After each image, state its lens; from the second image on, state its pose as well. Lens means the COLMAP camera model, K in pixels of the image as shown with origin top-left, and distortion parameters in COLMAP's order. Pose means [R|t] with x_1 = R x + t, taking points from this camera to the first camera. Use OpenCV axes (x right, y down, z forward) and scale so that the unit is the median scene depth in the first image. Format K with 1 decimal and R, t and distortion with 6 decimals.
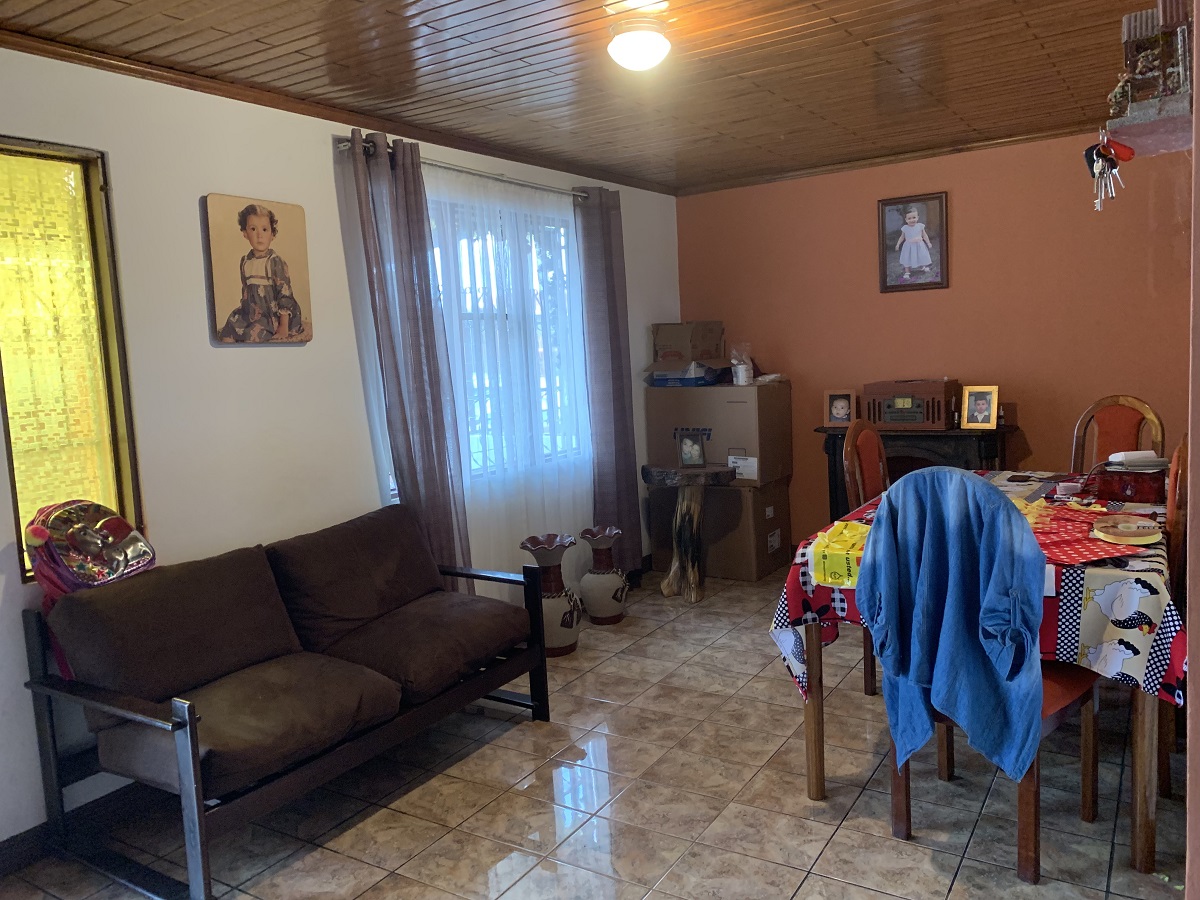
lens RADIAL K [[919.9, 0, 610.3], [0, 919.9, 449.2], [0, 0, 1]] dist [0.023124, -0.009430]
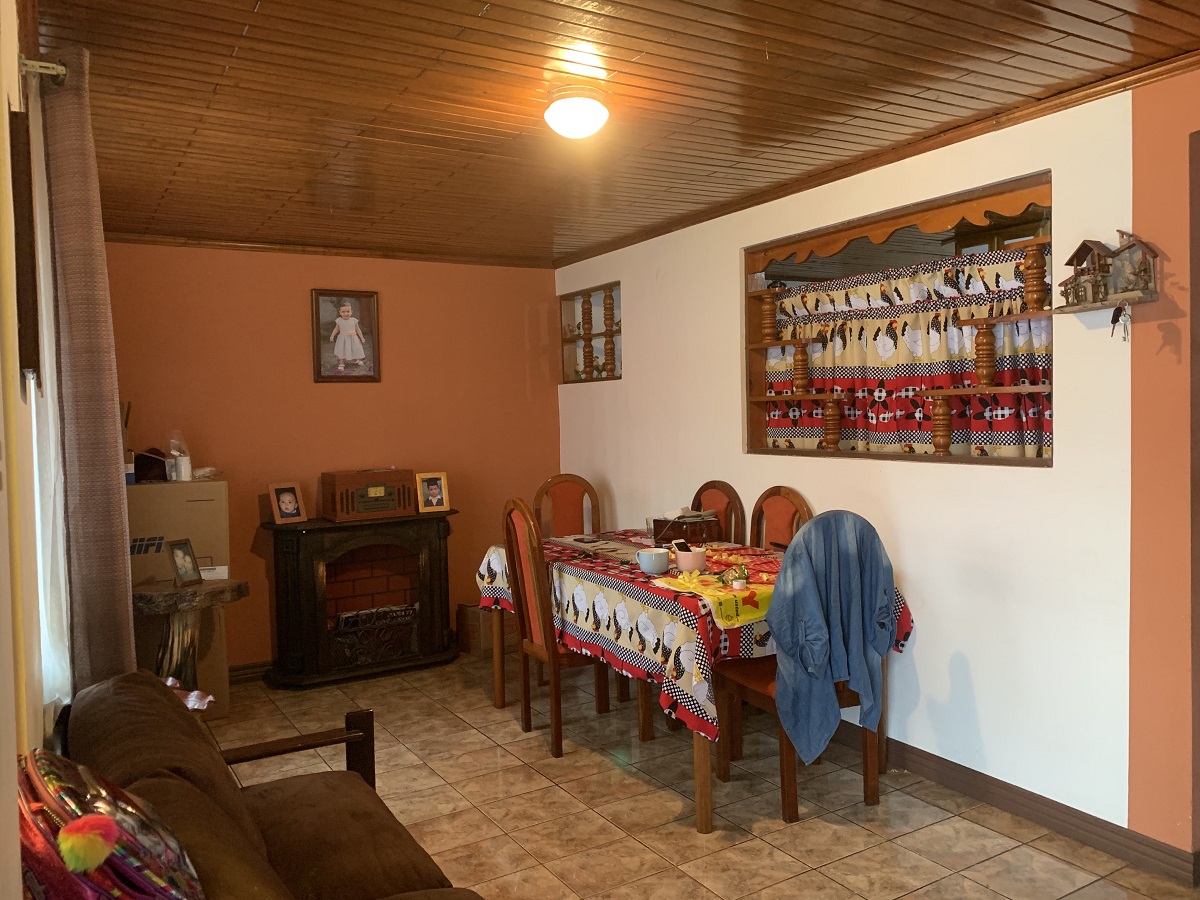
lens RADIAL K [[919.9, 0, 602.1], [0, 919.9, 445.2], [0, 0, 1]] dist [0.023124, -0.009430]
pose [[0.454286, 0.004161, 0.890846, -0.461007], [0.106337, 0.992586, -0.058863, -0.014793], [-0.884487, 0.121471, 0.450475, 0.317677]]
